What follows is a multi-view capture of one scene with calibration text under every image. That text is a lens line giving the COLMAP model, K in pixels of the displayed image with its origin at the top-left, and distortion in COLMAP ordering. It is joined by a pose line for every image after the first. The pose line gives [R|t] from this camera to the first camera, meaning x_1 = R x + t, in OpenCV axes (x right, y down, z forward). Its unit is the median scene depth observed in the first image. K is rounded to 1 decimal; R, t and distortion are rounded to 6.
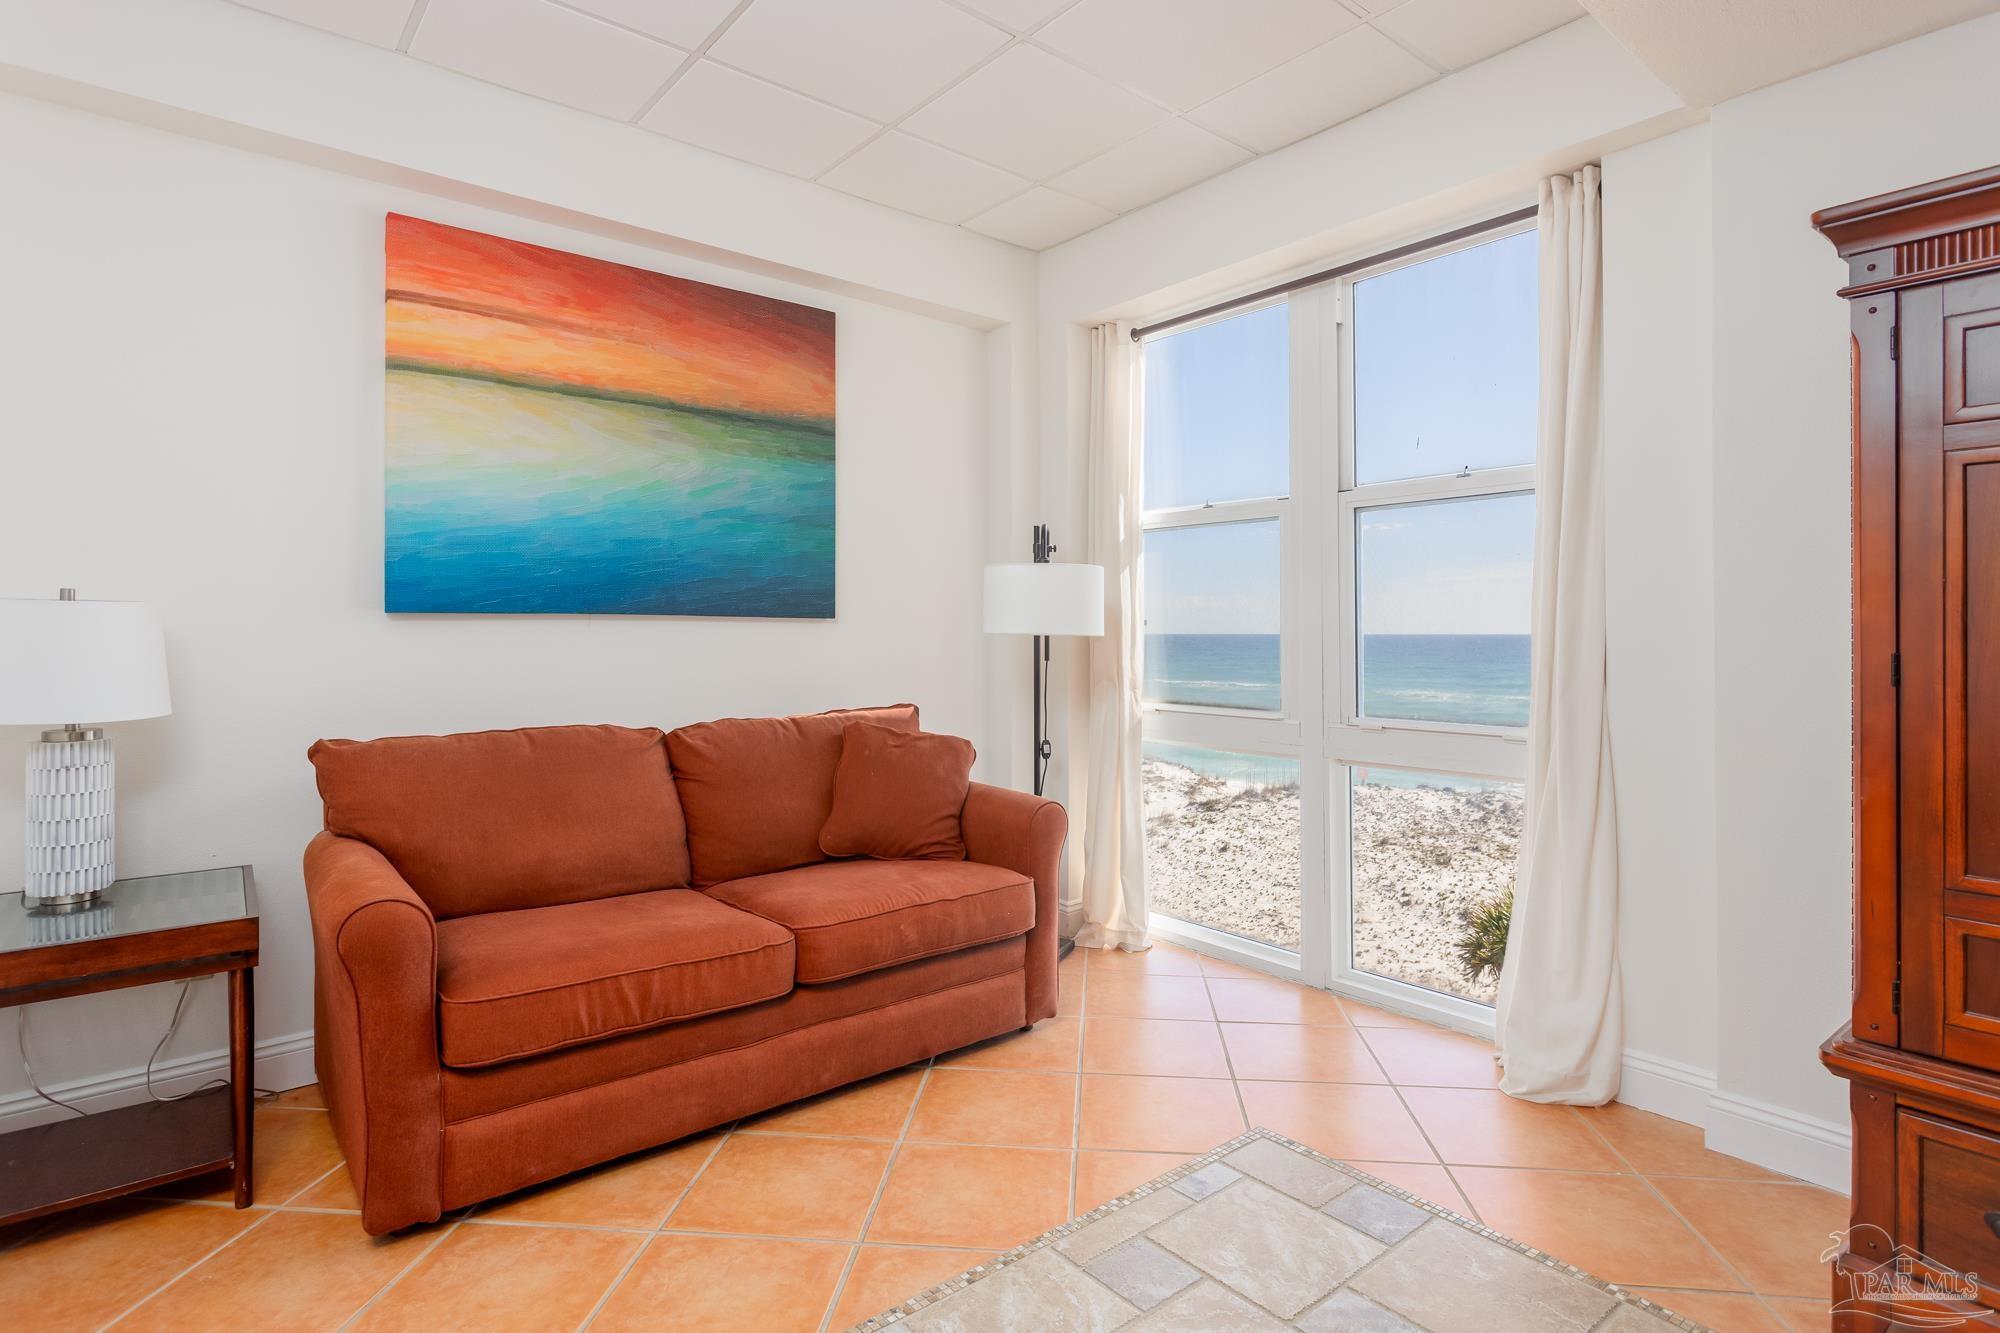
lens RADIAL K [[1023.0, 0, 969.1], [0, 1023.0, 628.9], [0, 0, 1]] dist [0.001279, 0.000124]
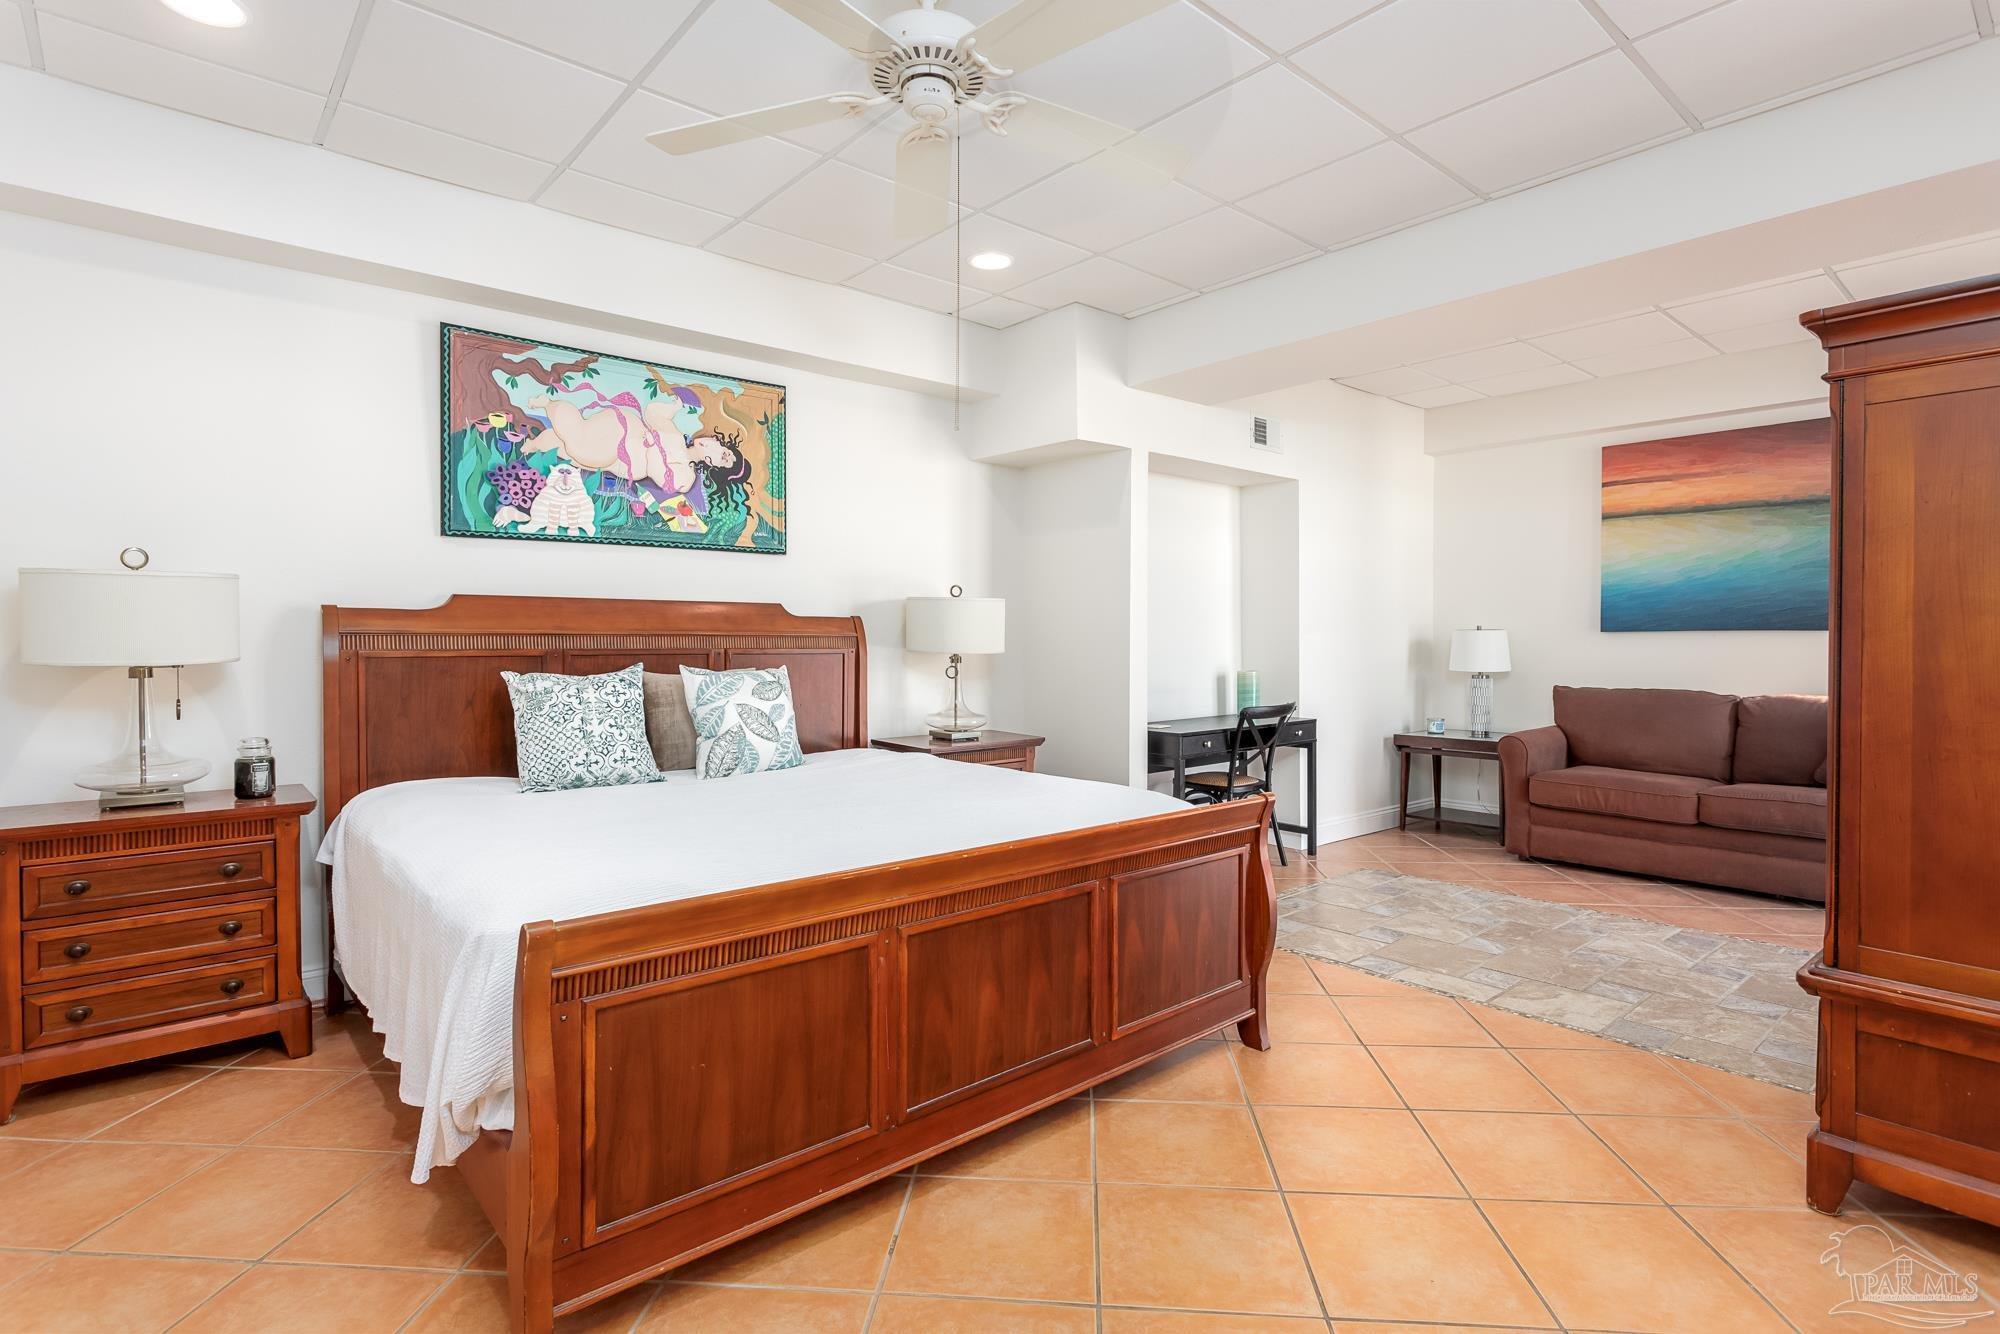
lens RADIAL K [[1023.0, 0, 989.4], [0, 1023.0, 639.1], [0, 0, 1]] dist [0.001279, 0.000124]
pose [[0.020916, -0.001257, -0.999780, 1.473730], [0.000618, 0.999999, -0.001244, 0.002308], [0.999781, -0.000592, 0.020917, -0.324885]]
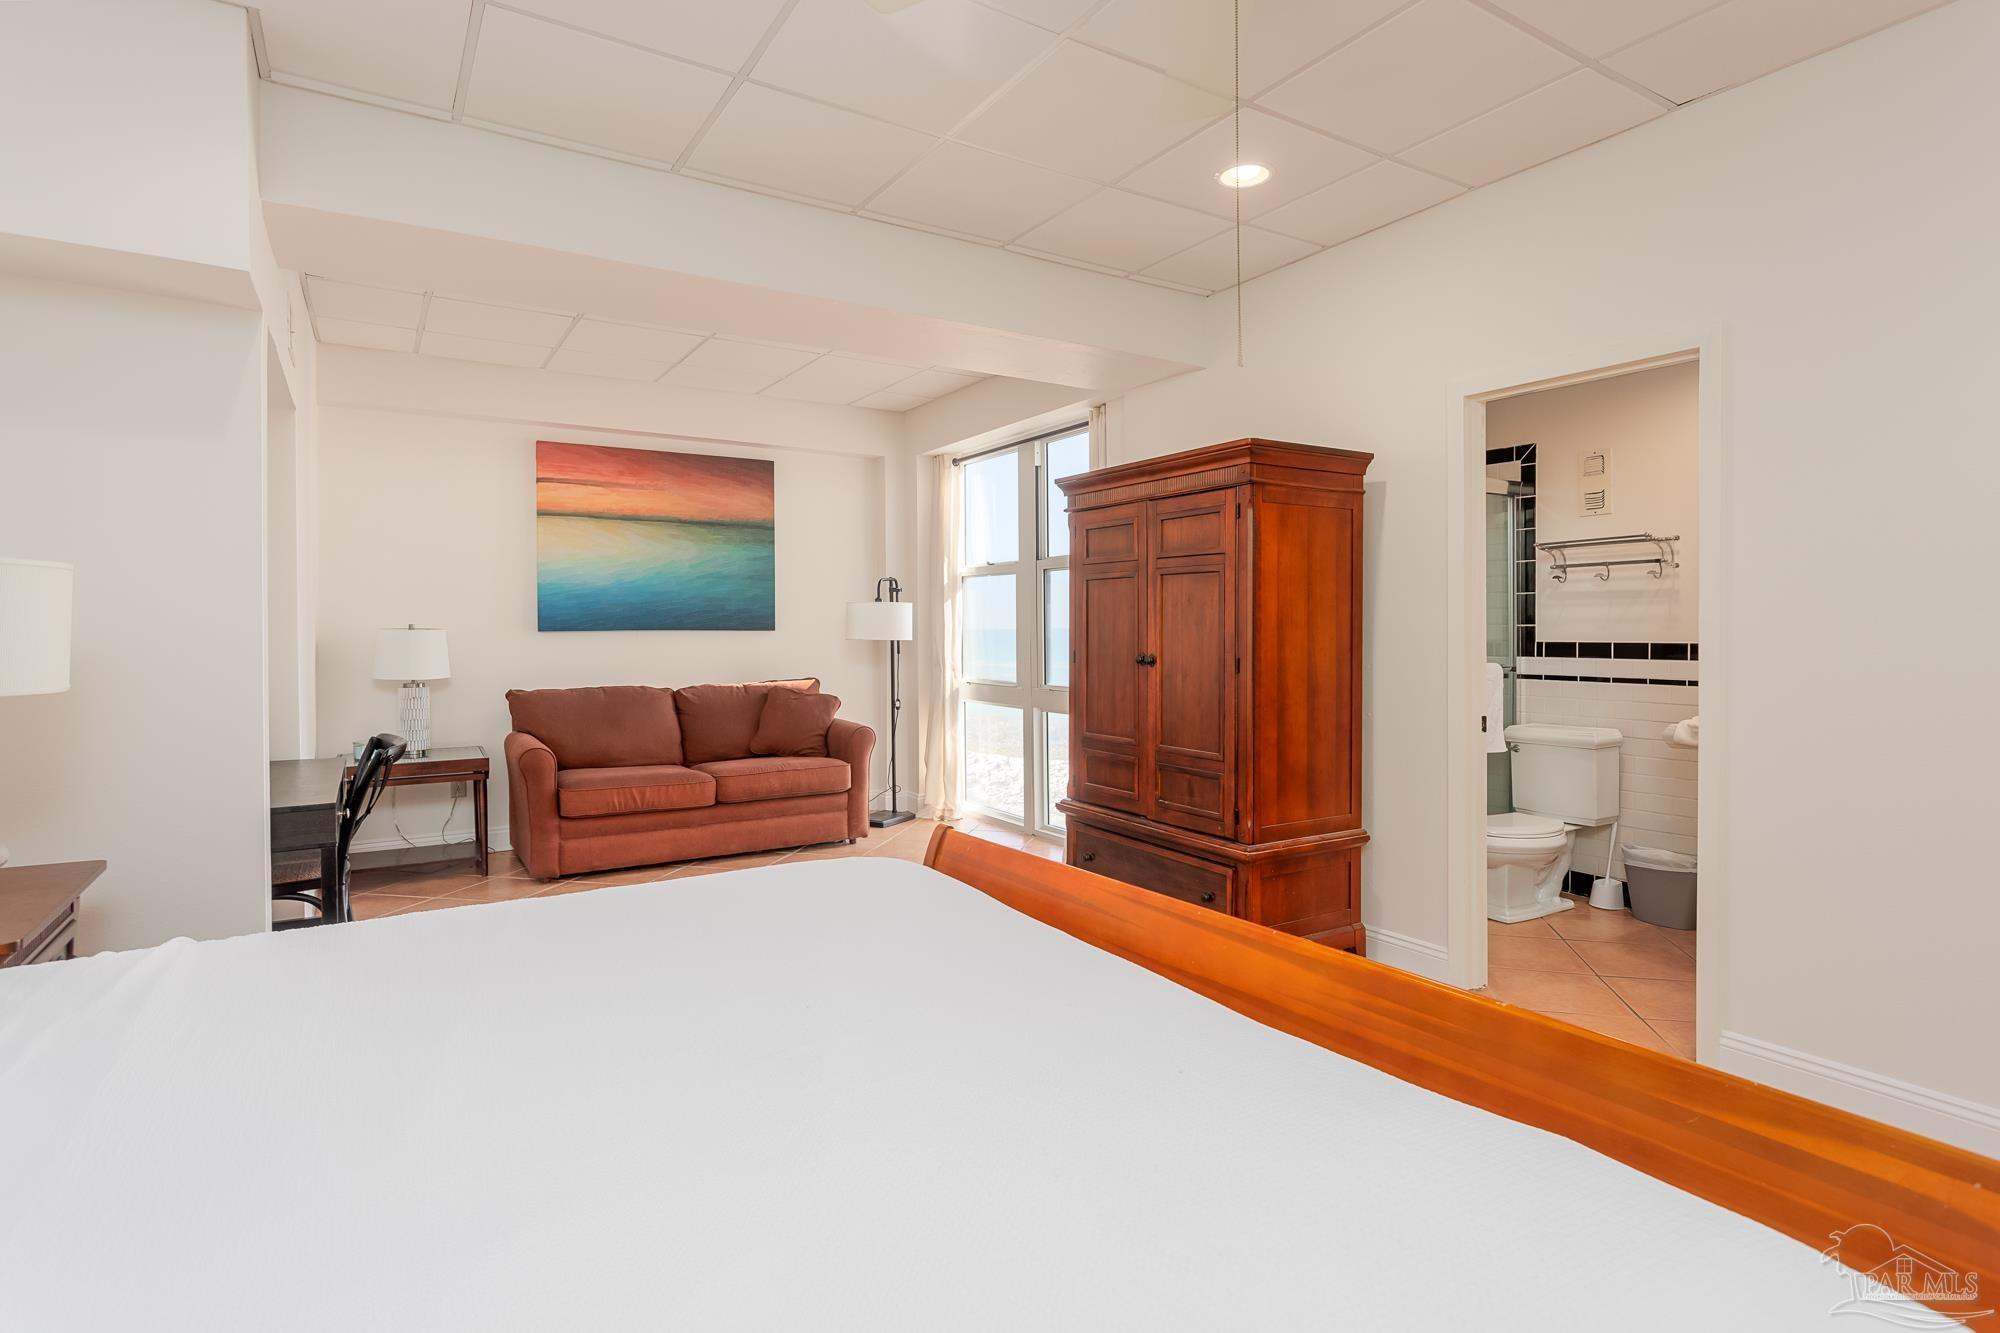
lens RADIAL K [[1023.0, 0, 998.7], [0, 1023.0, 647.8], [0, 0, 1]] dist [0.001279, 0.000124]
pose [[0.993783, -0.001747, -0.111317, 0.566468], [0.004216, 0.999750, 0.021952, -0.022629], [0.111251, -0.022285, 0.993542, -0.923488]]
